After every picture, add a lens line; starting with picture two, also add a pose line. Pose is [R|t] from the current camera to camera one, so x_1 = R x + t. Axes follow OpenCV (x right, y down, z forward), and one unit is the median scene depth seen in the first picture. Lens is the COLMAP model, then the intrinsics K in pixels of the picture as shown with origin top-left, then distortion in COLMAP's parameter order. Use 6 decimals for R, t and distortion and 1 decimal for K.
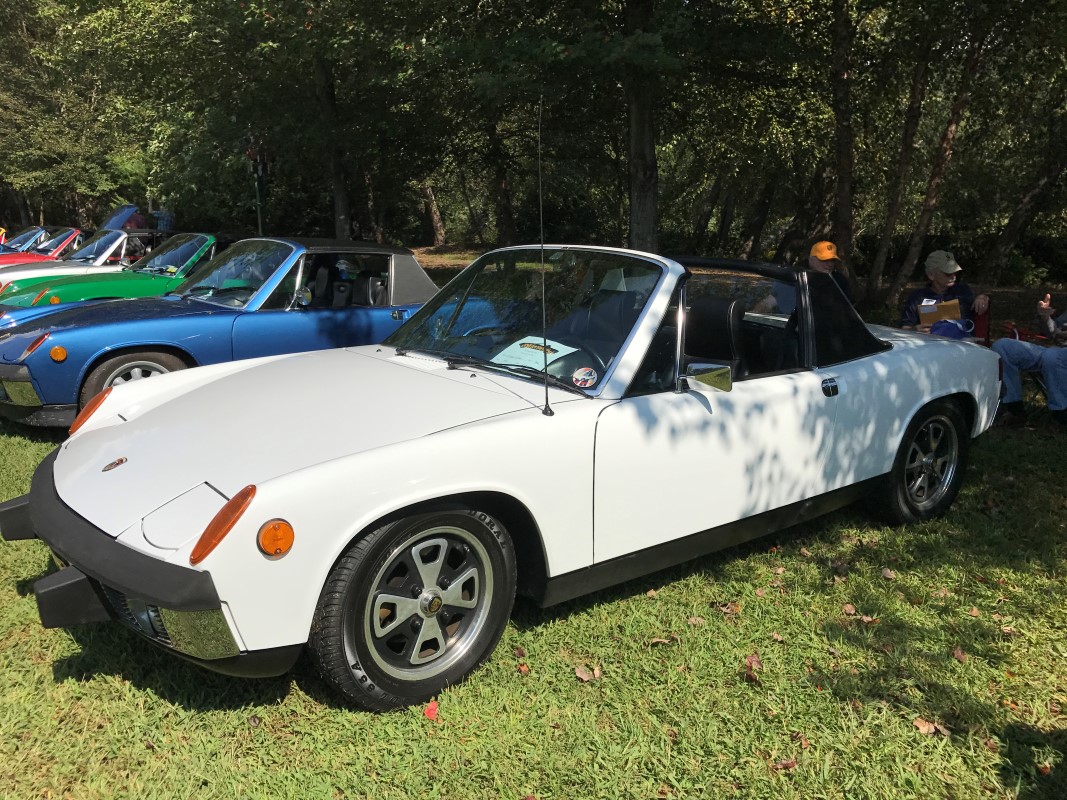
lens RADIAL K [[865.4, 0, 531.6], [0, 865.4, 387.3], [0, 0, 1]] dist [0.026276, -0.004437]
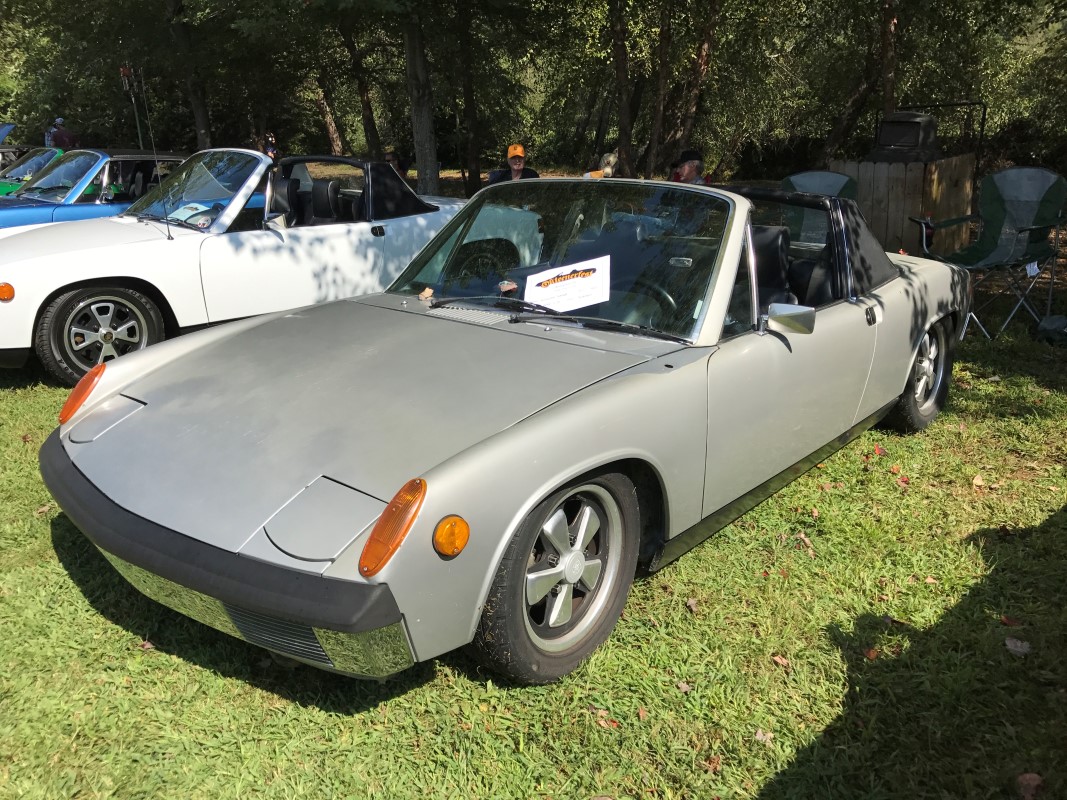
lens RADIAL K [[858.4, 0, 531.3], [0, 858.4, 385.5], [0, 0, 1]] dist [0.036463, -0.041933]
pose [[0.996714, -0.039374, 0.070790, 0.183278], [0.032175, 0.994457, 0.100101, 0.051610], [-0.074339, -0.097494, 0.992456, -0.267276]]
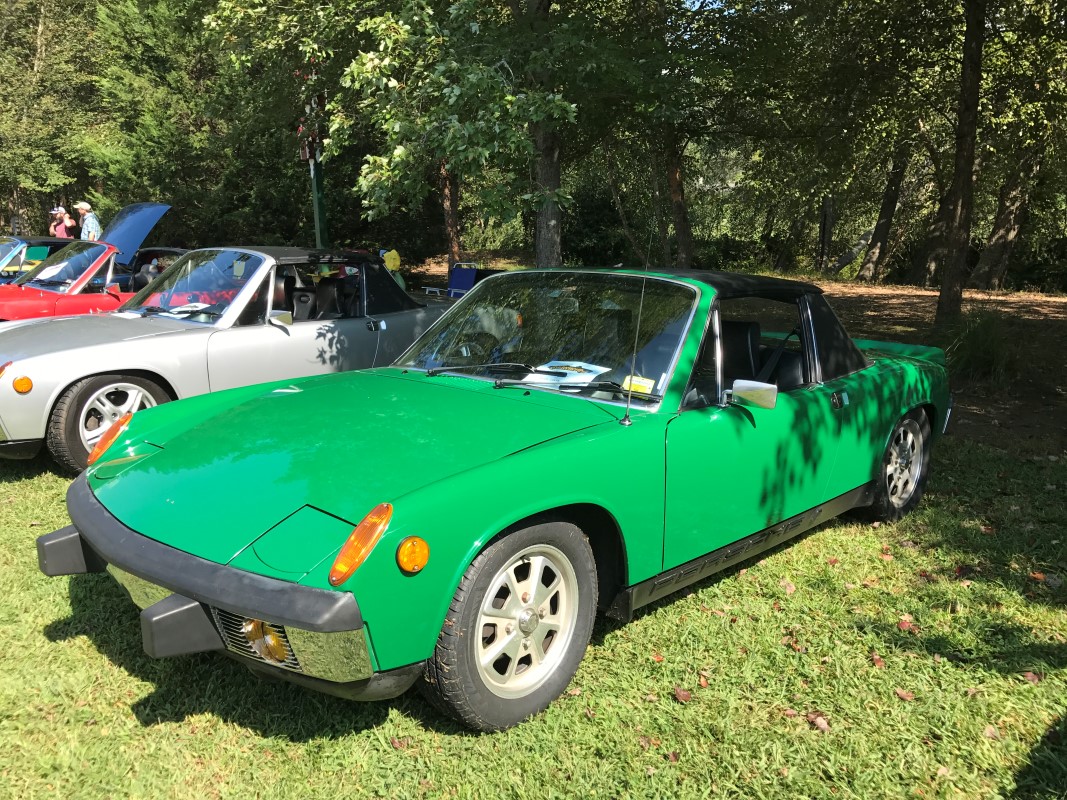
lens RADIAL K [[863.7, 0, 533.3], [0, 863.7, 401.9], [0, 0, 1]] dist [0.003521, 0.003999]
pose [[0.995796, -0.019298, 0.089541, -0.475485], [0.017879, 0.999702, 0.016628, -0.133000], [-0.089835, -0.014957, 0.995844, 0.661164]]
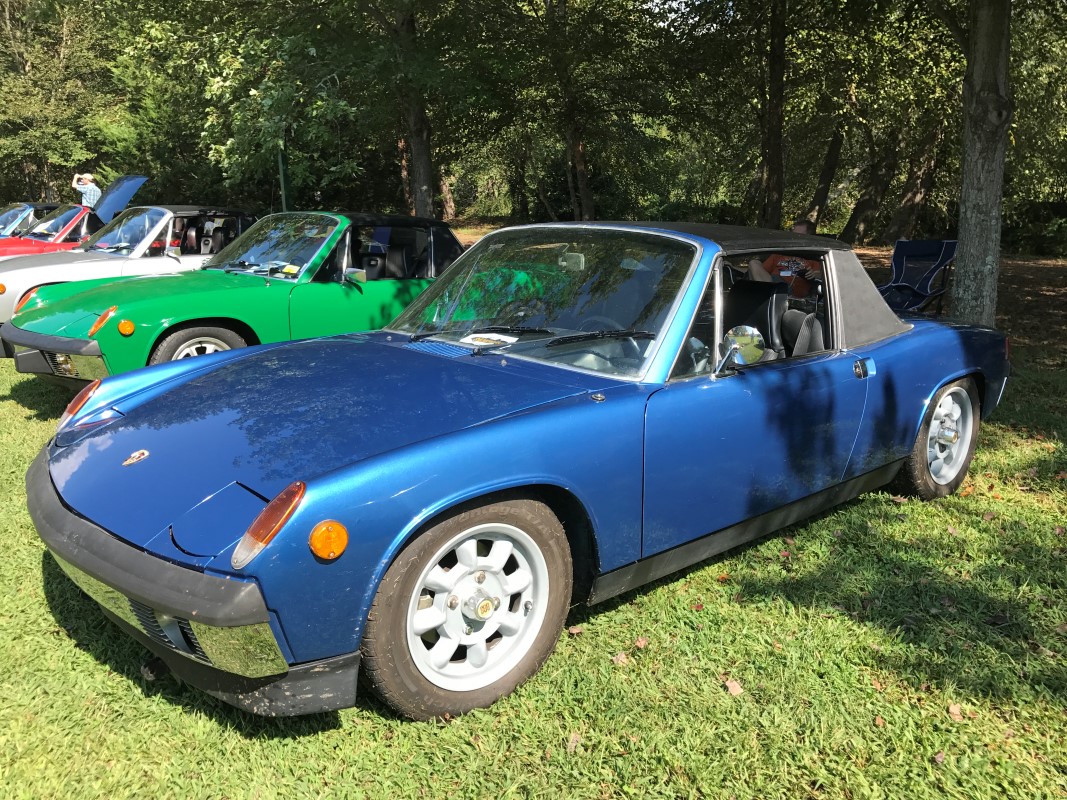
lens RADIAL K [[873.3, 0, 535.0], [0, 873.3, 396.9], [0, 0, 1]] dist [-0.003152, 0.011176]
pose [[0.998968, -0.018219, 0.041615, -0.256609], [0.016469, 0.998981, 0.042026, -0.064081], [-0.042339, -0.041297, 0.998249, 0.337613]]
